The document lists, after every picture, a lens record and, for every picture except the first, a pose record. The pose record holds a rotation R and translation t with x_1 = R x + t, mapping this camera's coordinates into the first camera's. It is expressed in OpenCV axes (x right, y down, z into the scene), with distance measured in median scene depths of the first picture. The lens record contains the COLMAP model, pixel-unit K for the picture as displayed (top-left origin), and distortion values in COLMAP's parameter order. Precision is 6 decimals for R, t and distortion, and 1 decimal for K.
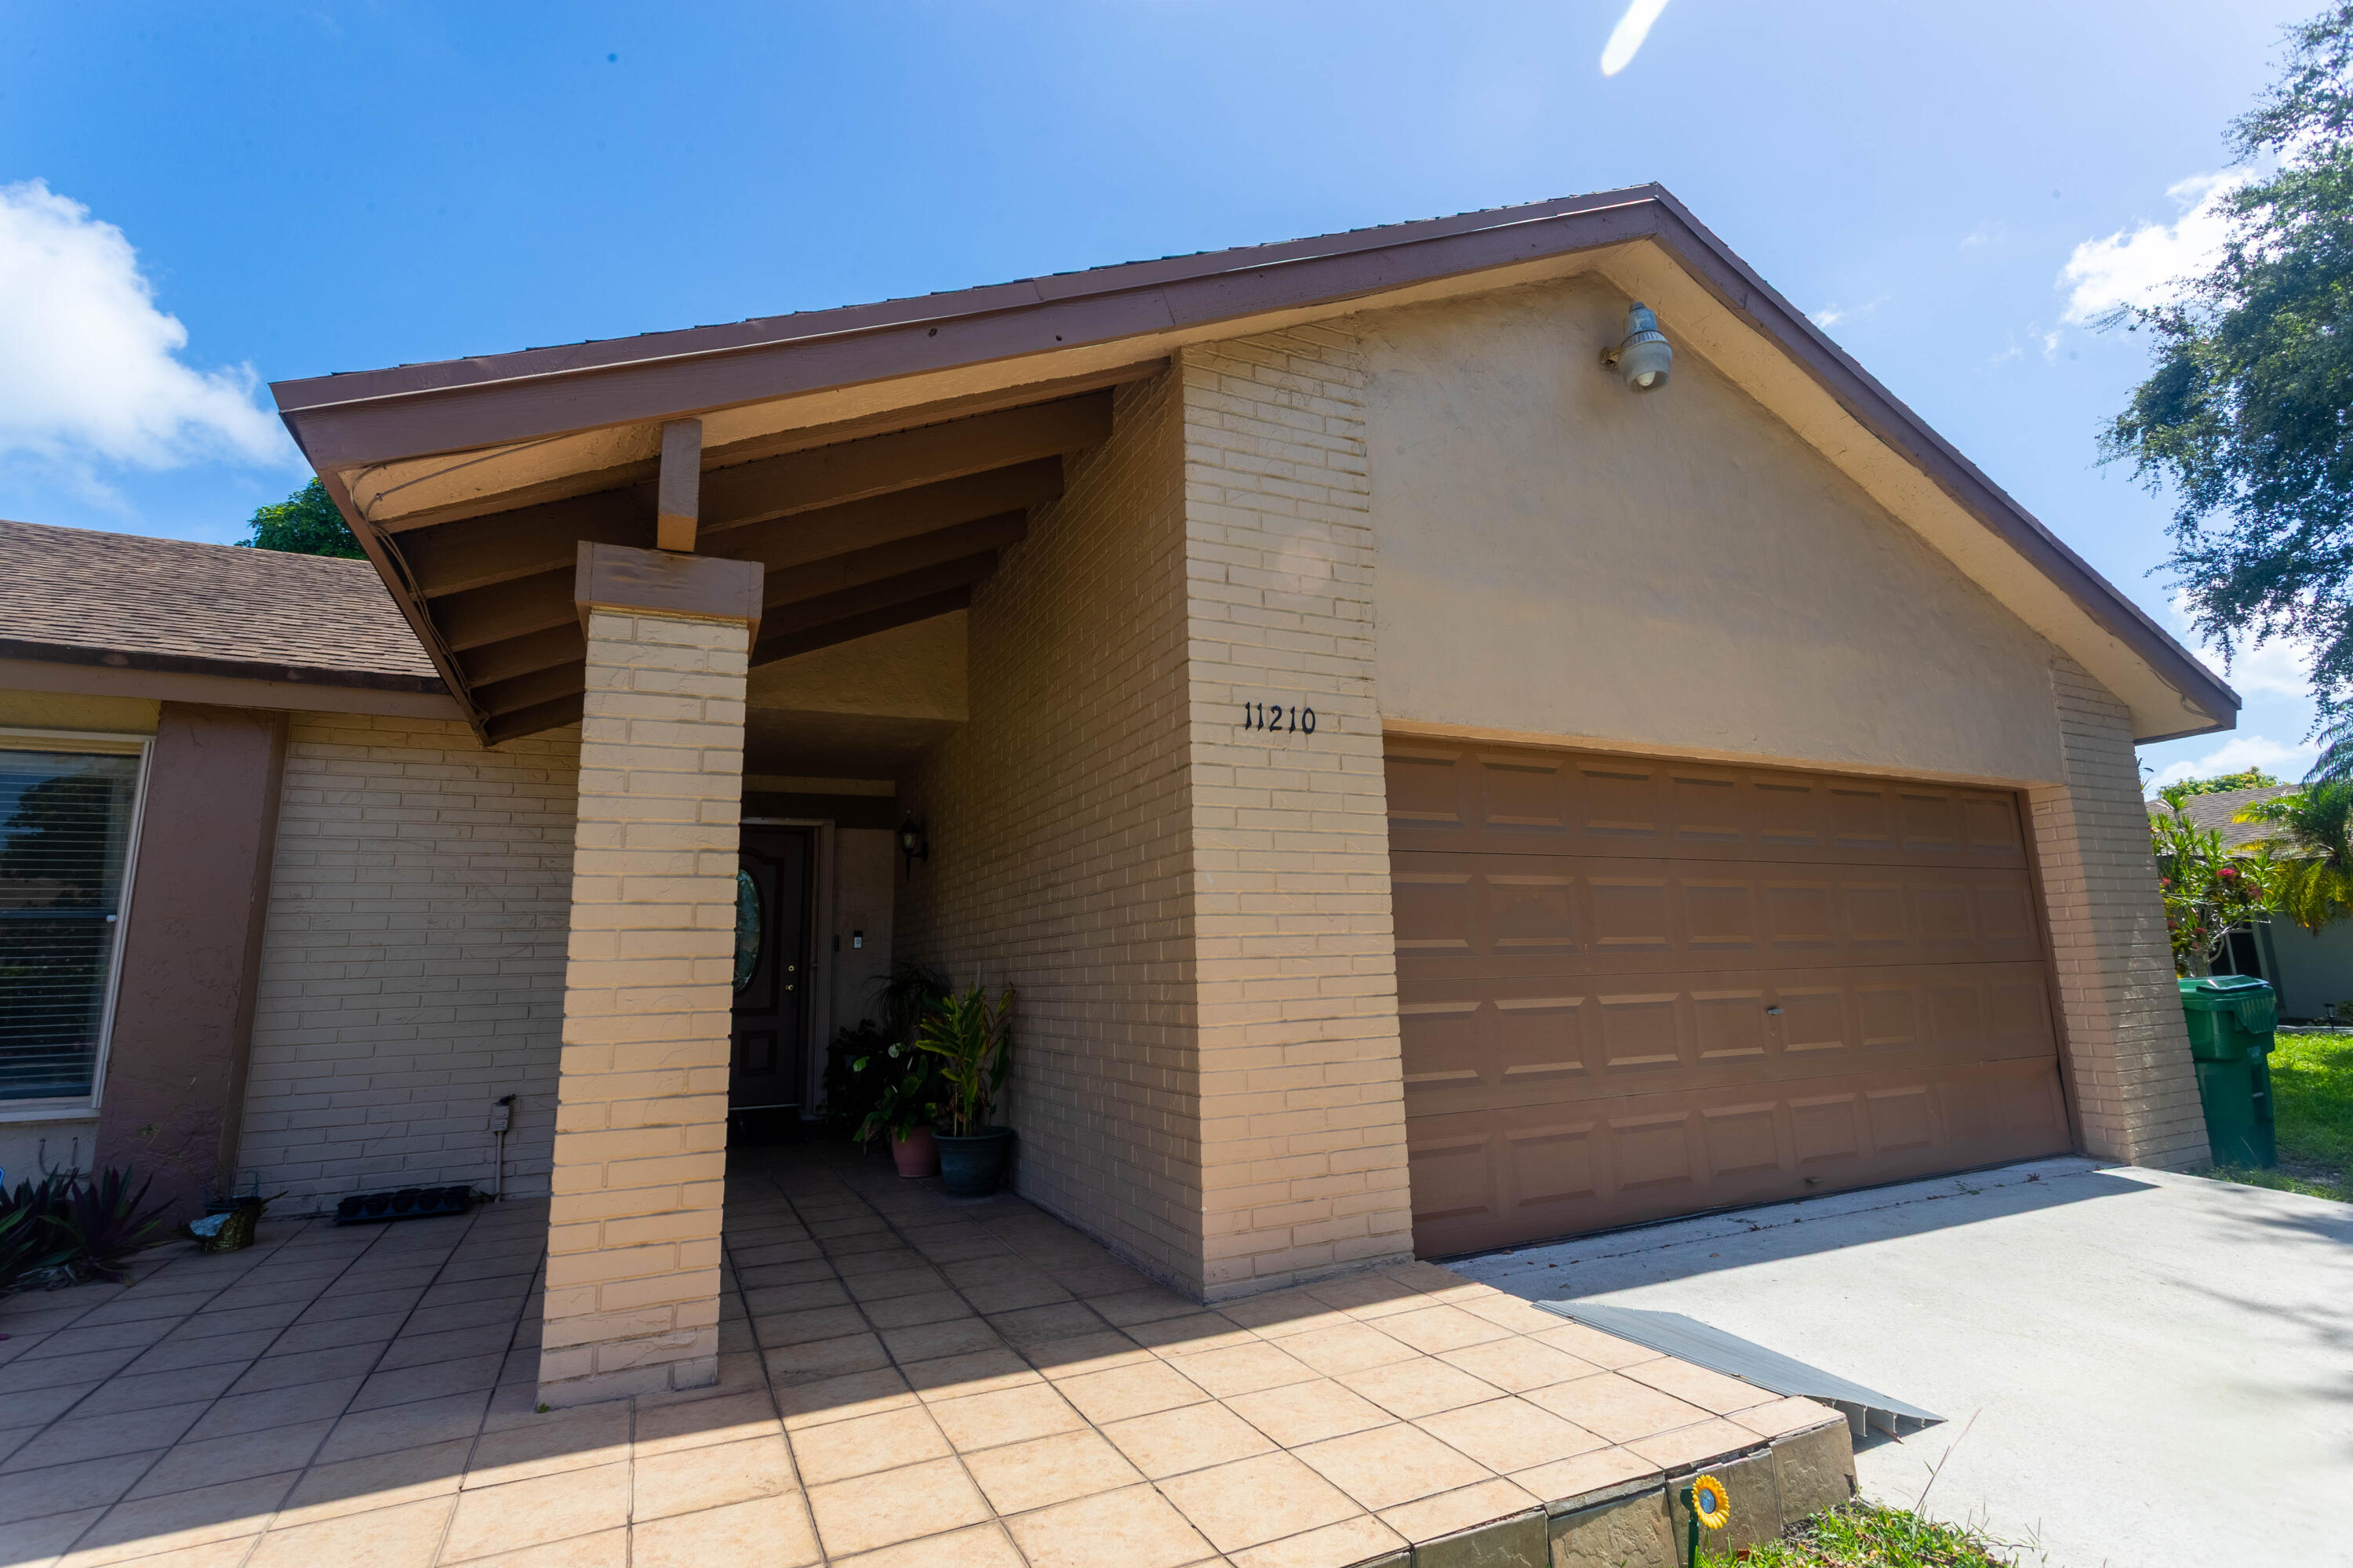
lens RADIAL K [[1106.6, 0, 1174.3], [0, 1106.6, 777.4], [0, 0, 1]] dist [0.000854, 0.002411]
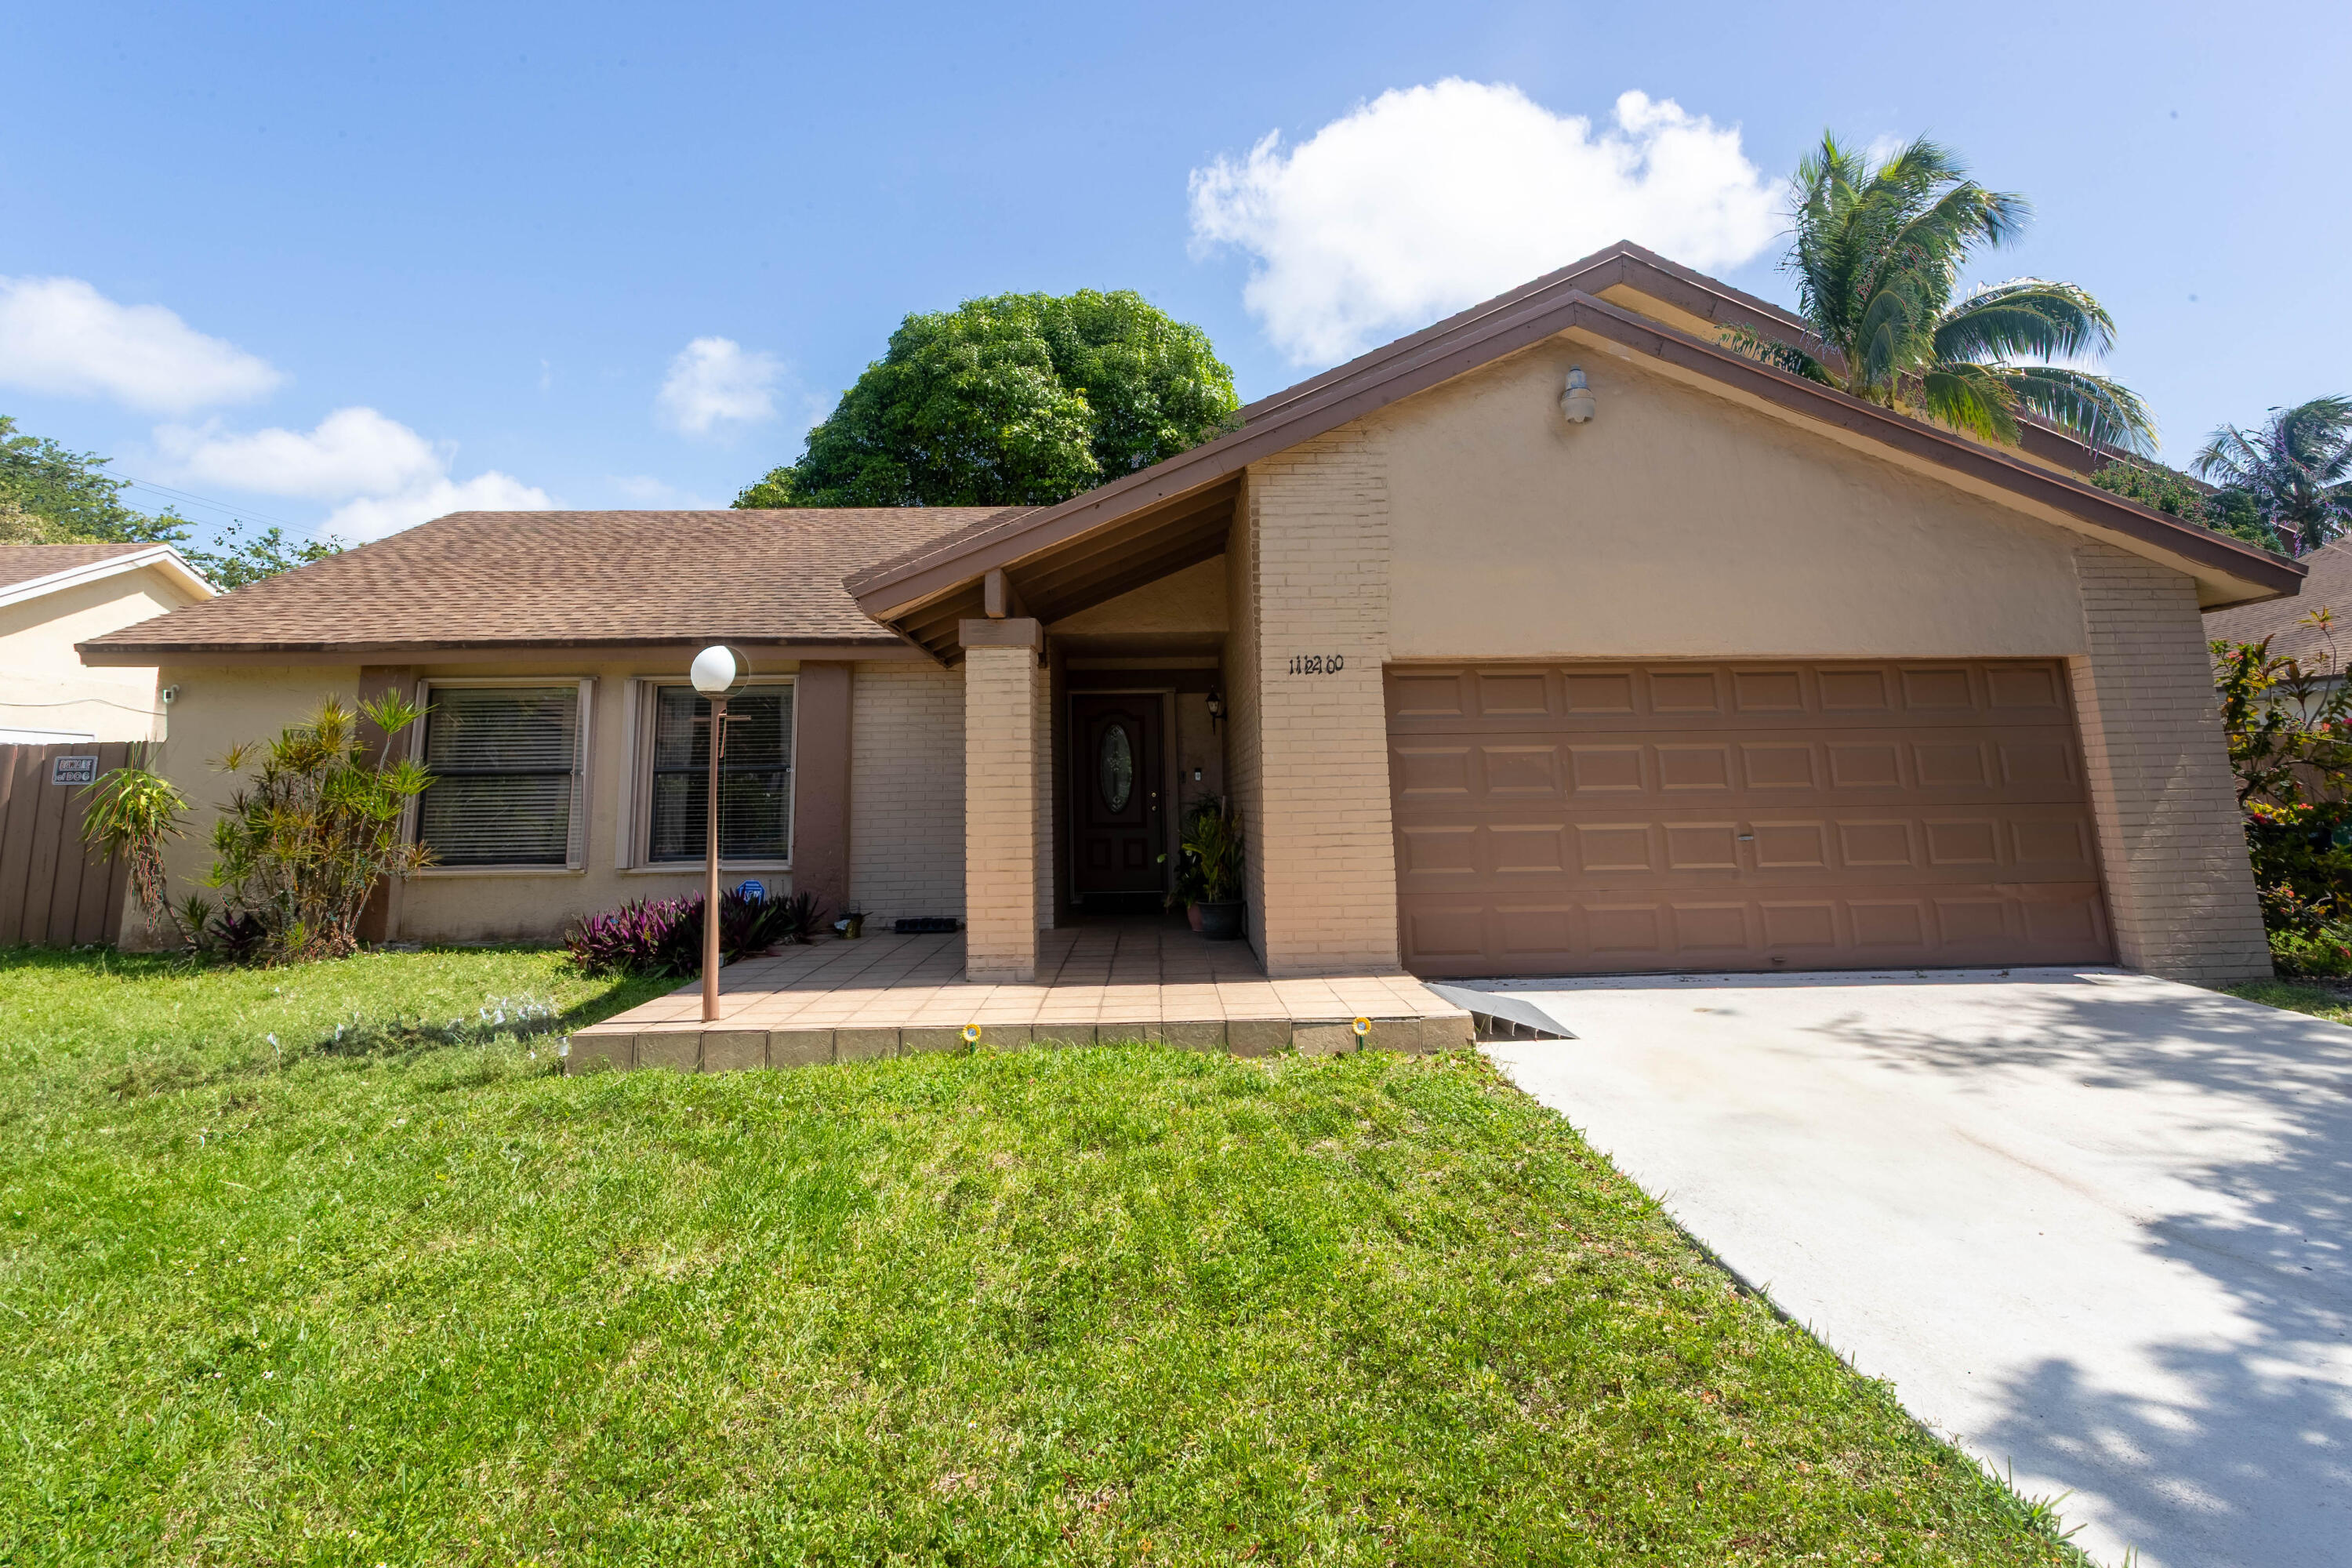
lens RADIAL K [[1255.9, 0, 1179.5], [0, 1255.9, 760.0], [0, 0, 1]] dist [-0.009663, 0.001070]
pose [[0.914374, -0.000874, -0.404869, 0.591493], [0.062293, 0.988394, 0.138551, -0.161739], [0.400049, -0.151908, 0.903817, -0.756157]]
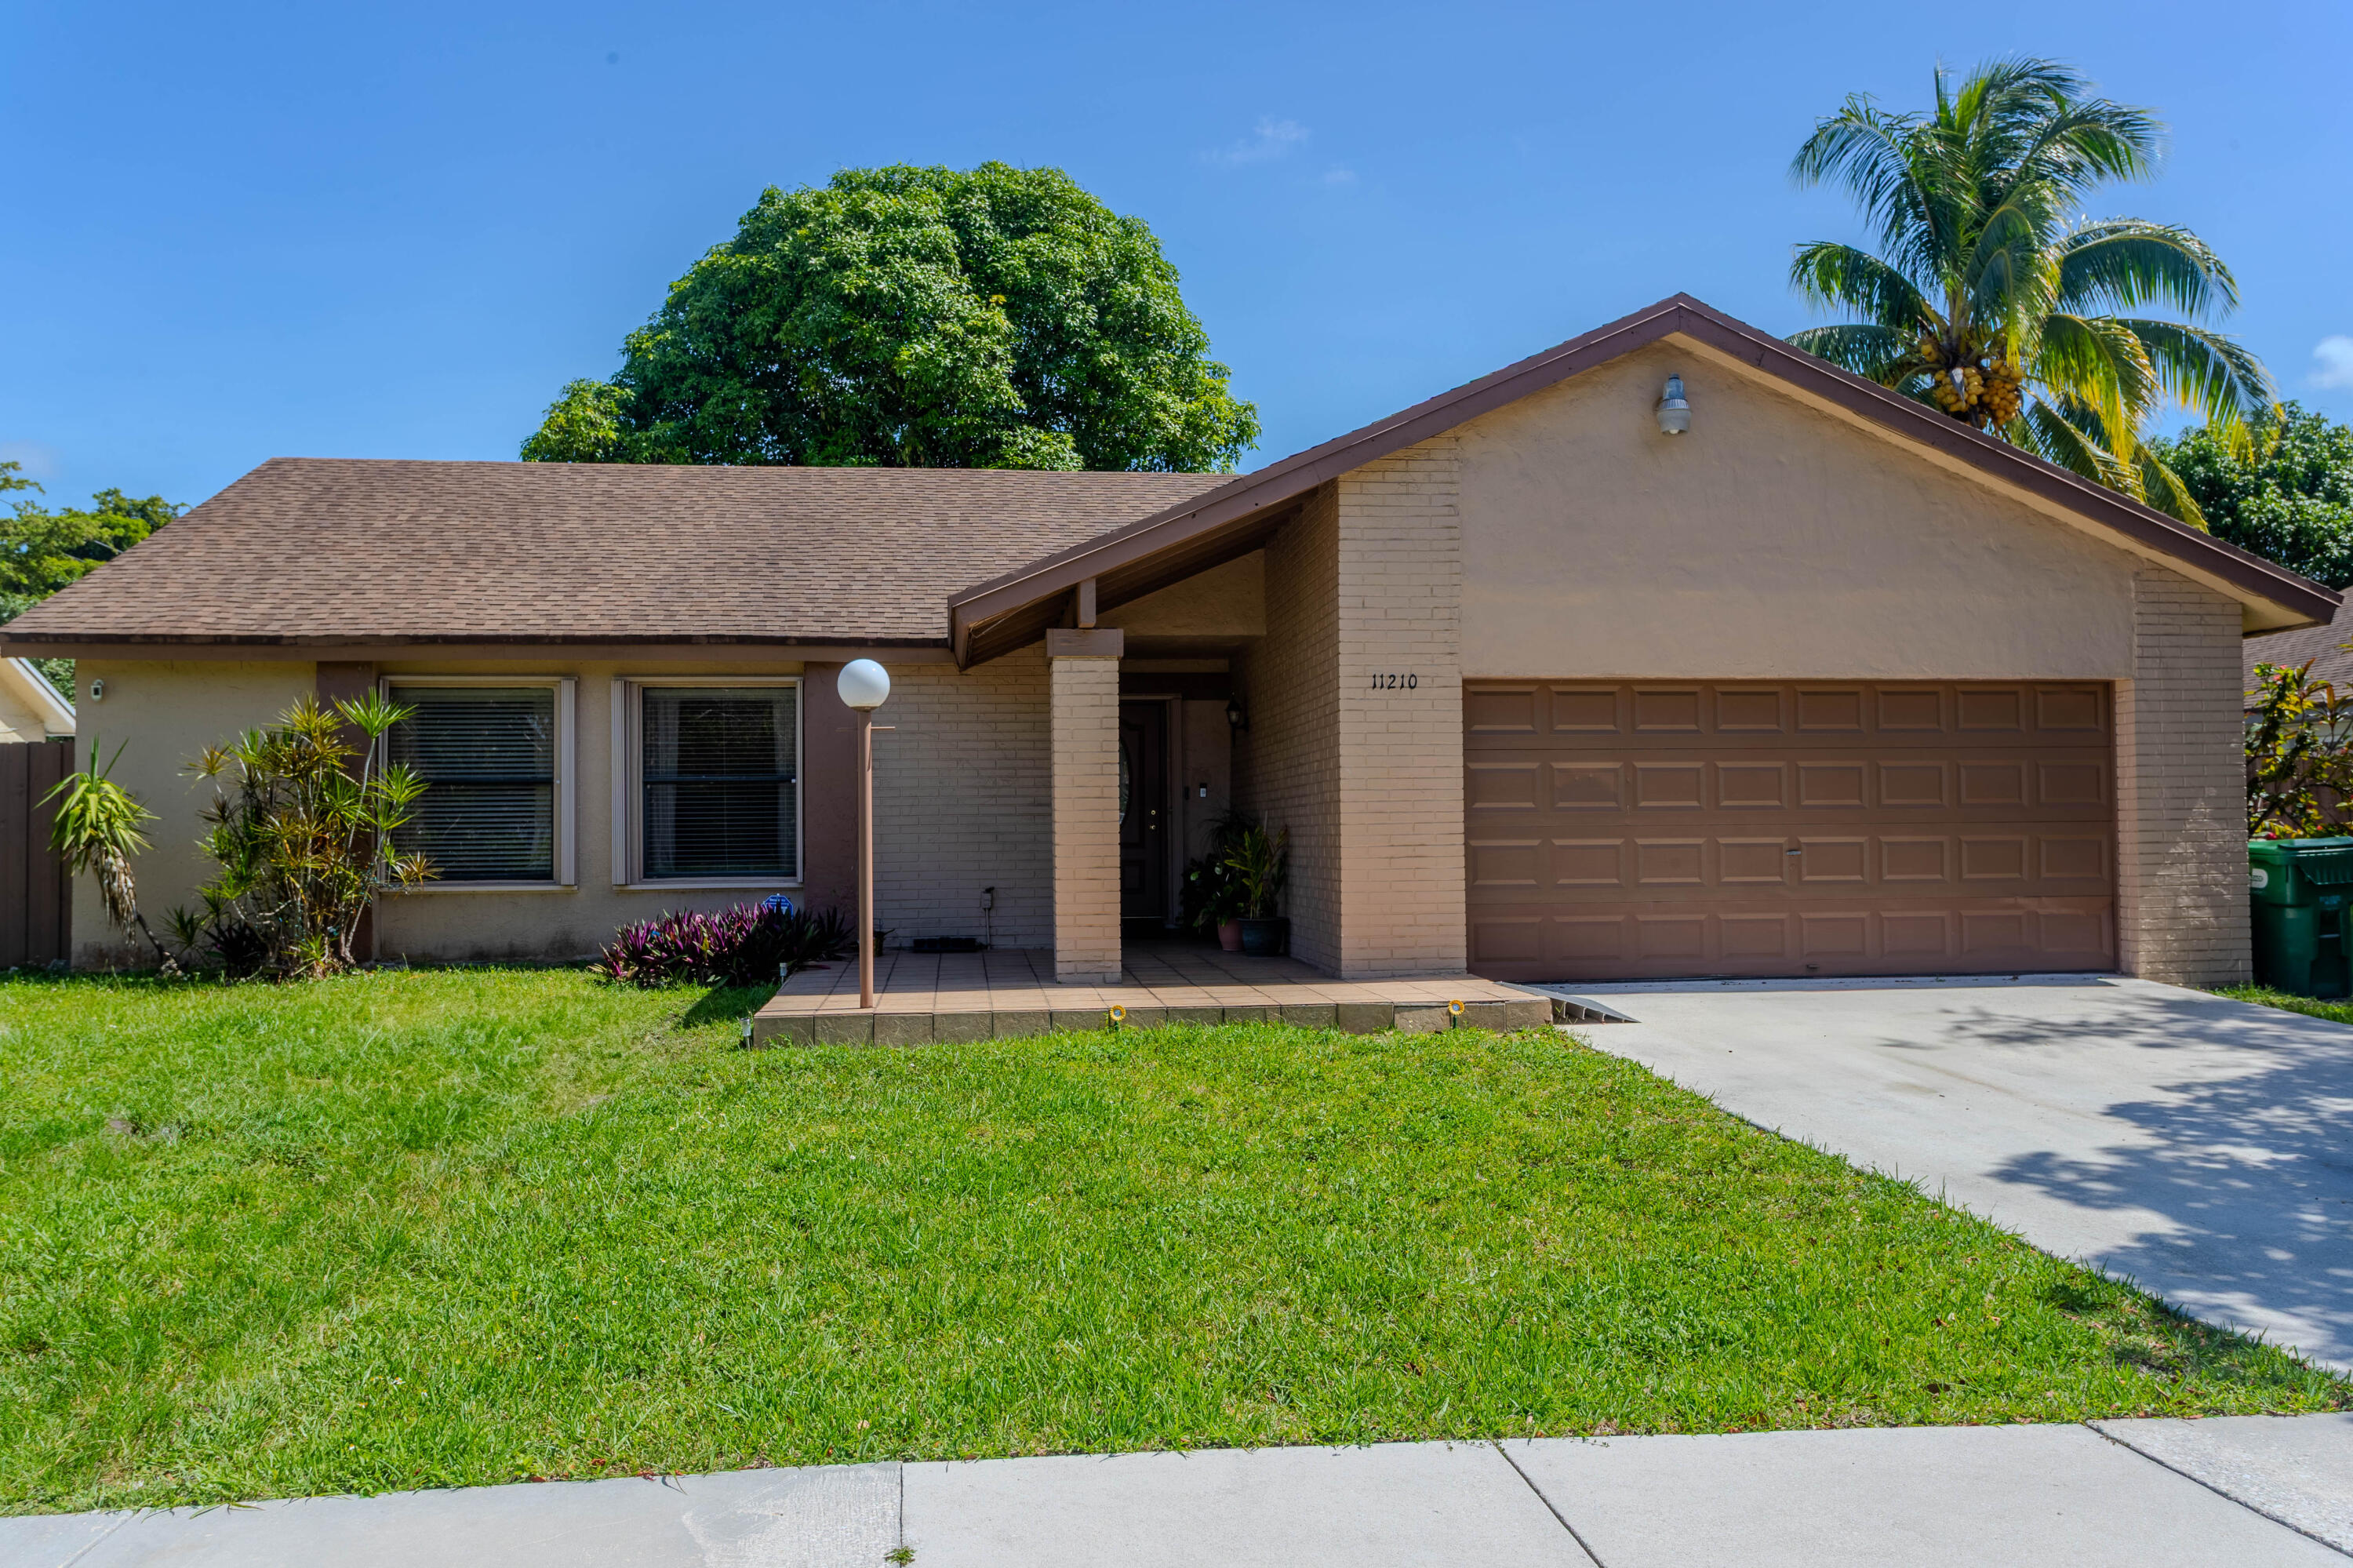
lens RADIAL K [[1893.7, 0, 1166.6], [0, 1893.7, 774.1], [0, 0, 1]] dist [0.018512, -0.004038]
pose [[0.944715, 0.007329, -0.327810, 0.650592], [0.042047, 0.988788, 0.143281, -0.310822], [0.325185, -0.149143, 0.933815, -1.739608]]
